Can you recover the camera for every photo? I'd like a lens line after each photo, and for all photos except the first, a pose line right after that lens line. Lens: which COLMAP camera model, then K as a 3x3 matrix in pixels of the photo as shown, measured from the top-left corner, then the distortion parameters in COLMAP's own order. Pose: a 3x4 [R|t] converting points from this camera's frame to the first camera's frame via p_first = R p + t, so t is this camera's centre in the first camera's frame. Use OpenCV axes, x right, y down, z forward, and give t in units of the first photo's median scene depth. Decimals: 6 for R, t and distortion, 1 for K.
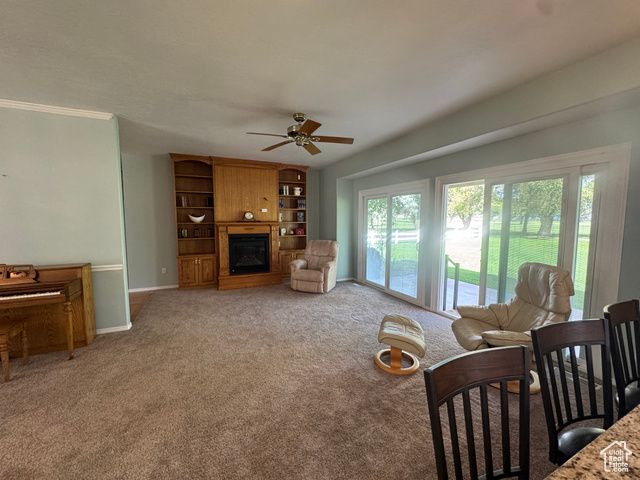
lens RADIAL K [[254.7, 0, 319.3], [0, 254.7, 239.5], [0, 0, 1]] dist [-0.003949, 0.000150]
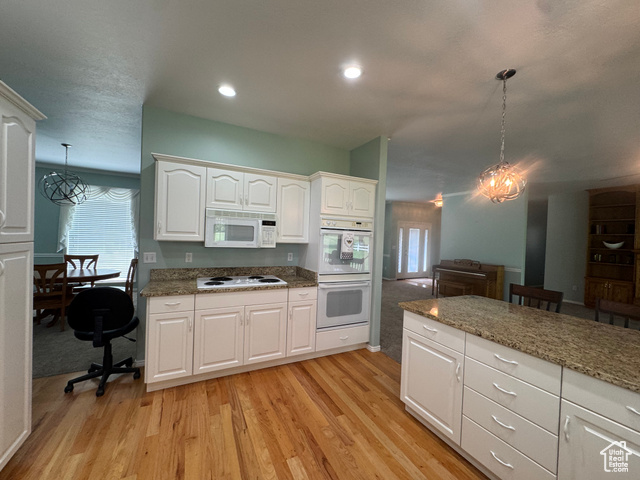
lens RADIAL K [[254.7, 0, 320.5], [0, 254.7, 241.8], [0, 0, 1]] dist [-0.003949, 0.000150]
pose [[0.046227, 0.022800, -0.998671, 0.692641], [-0.112993, 0.993443, 0.017450, 0.031122], [0.992520, 0.112036, 0.048500, -0.342234]]
